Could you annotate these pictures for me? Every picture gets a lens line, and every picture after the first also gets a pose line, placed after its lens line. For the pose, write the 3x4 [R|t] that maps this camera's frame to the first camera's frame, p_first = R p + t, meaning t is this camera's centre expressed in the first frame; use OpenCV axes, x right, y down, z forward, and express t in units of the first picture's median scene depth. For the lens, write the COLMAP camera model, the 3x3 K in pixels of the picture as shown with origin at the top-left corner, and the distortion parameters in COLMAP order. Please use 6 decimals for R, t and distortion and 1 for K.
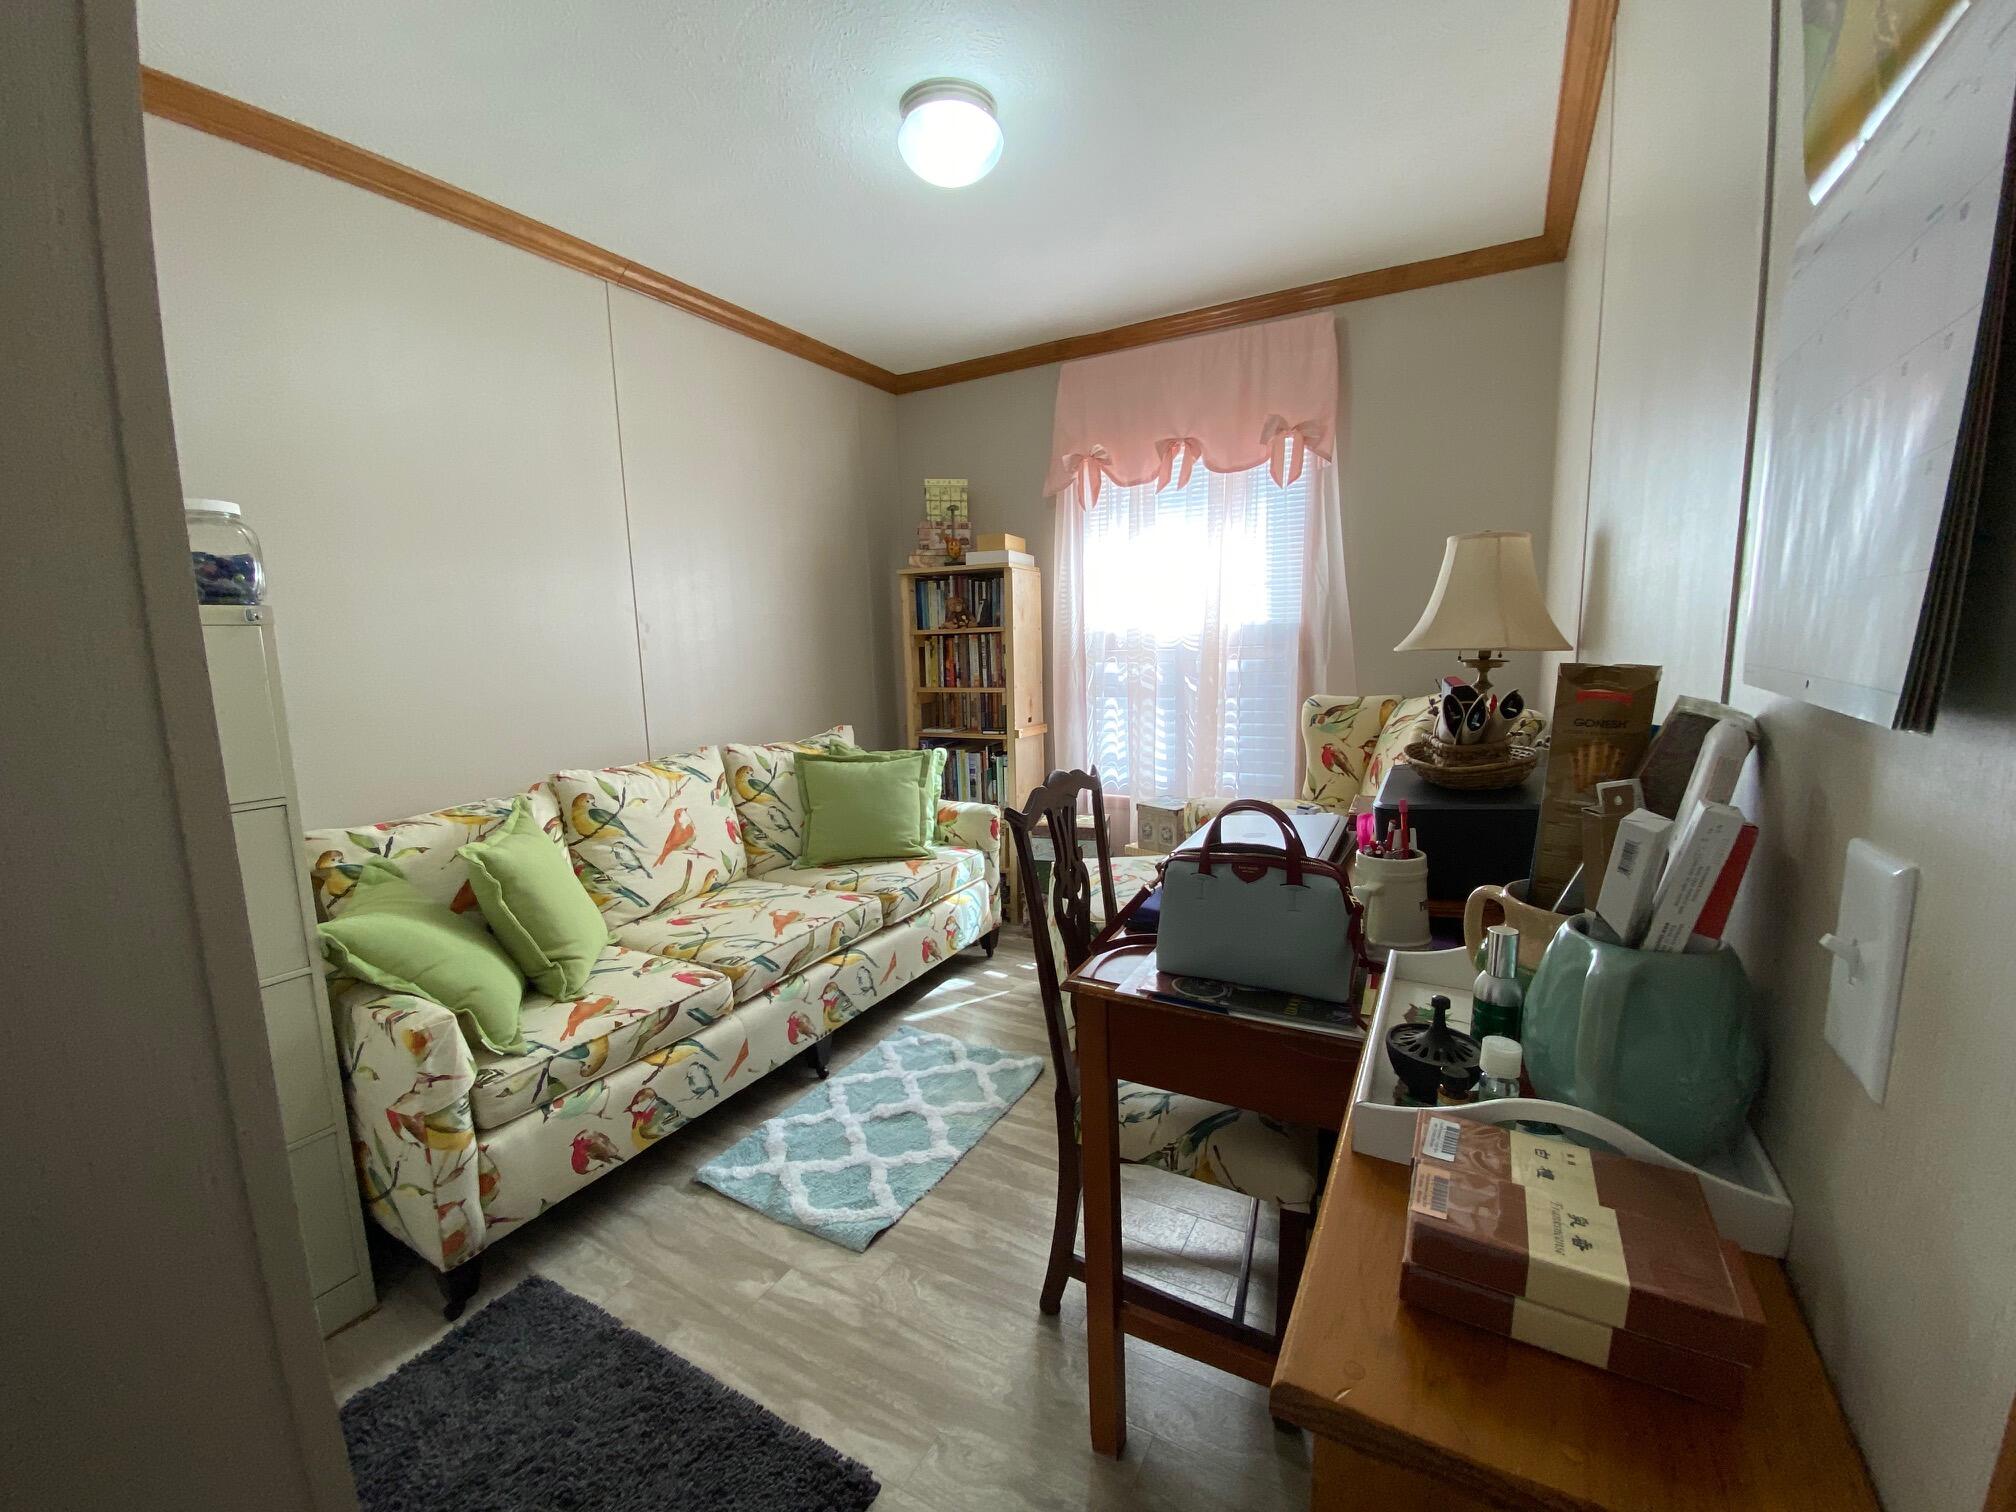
lens RADIAL K [[829.0, 0, 1008.0], [0, 829.0, 756.0], [0, 0, 1]] dist [-0.000984, -0.000176]
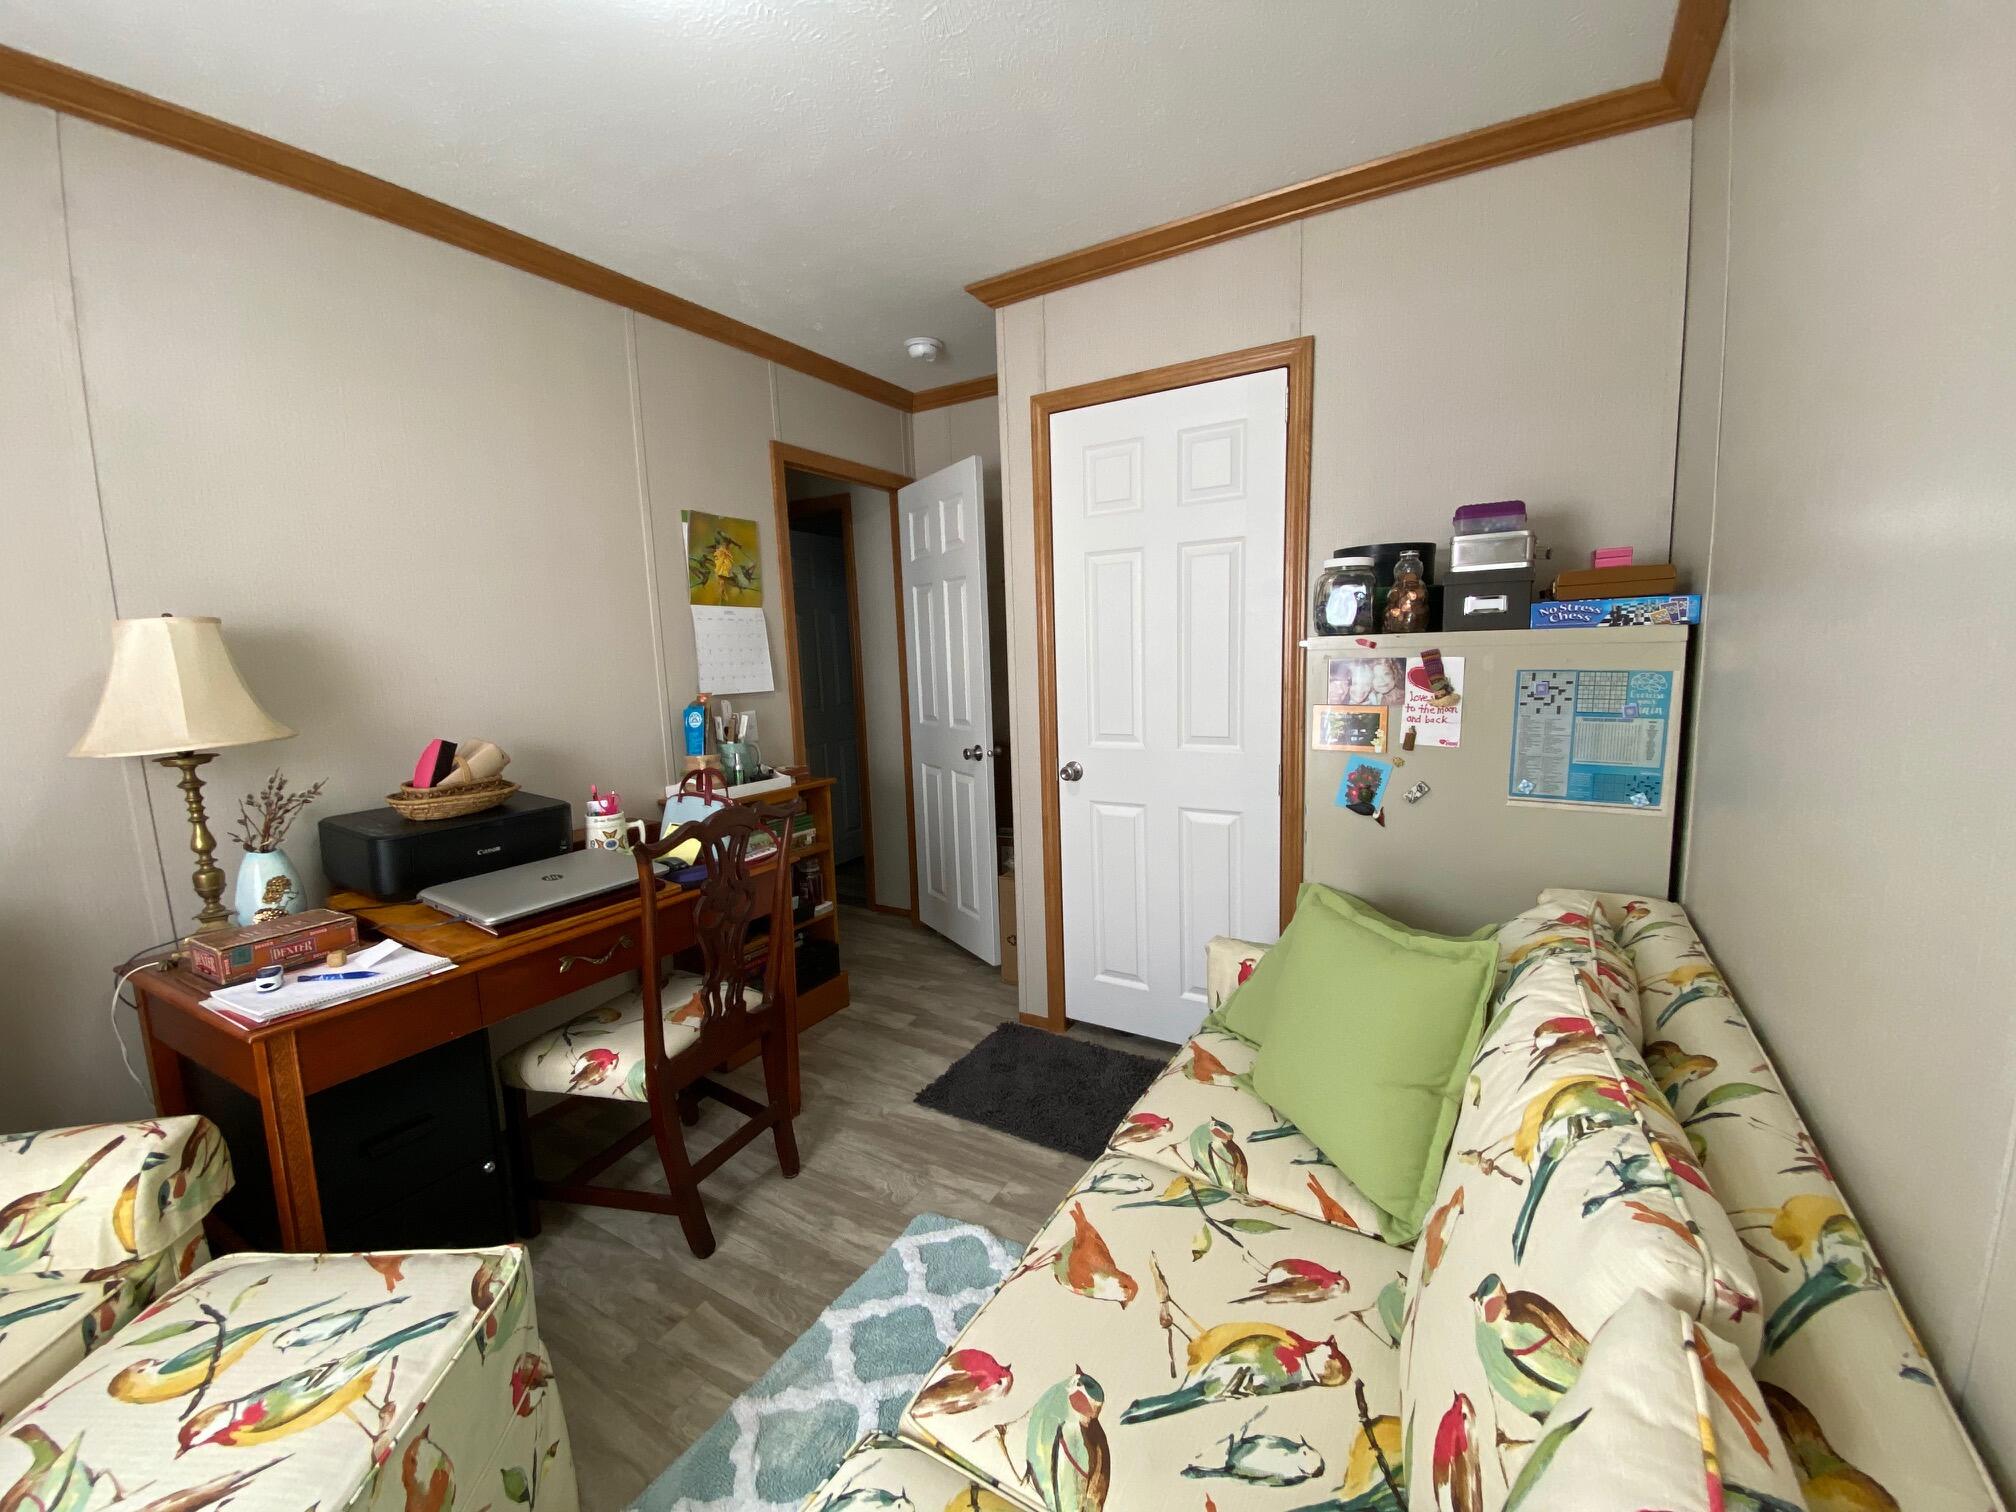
lens RADIAL K [[829.0, 0, 1008.0], [0, 829.0, 756.0], [0, 0, 1]] dist [-0.000984, -0.000176]
pose [[-0.998503, 0.047019, 0.027945, -0.266168], [0.052870, 0.960604, 0.272845, -0.245441], [-0.014015, 0.273914, -0.961652, 1.493094]]
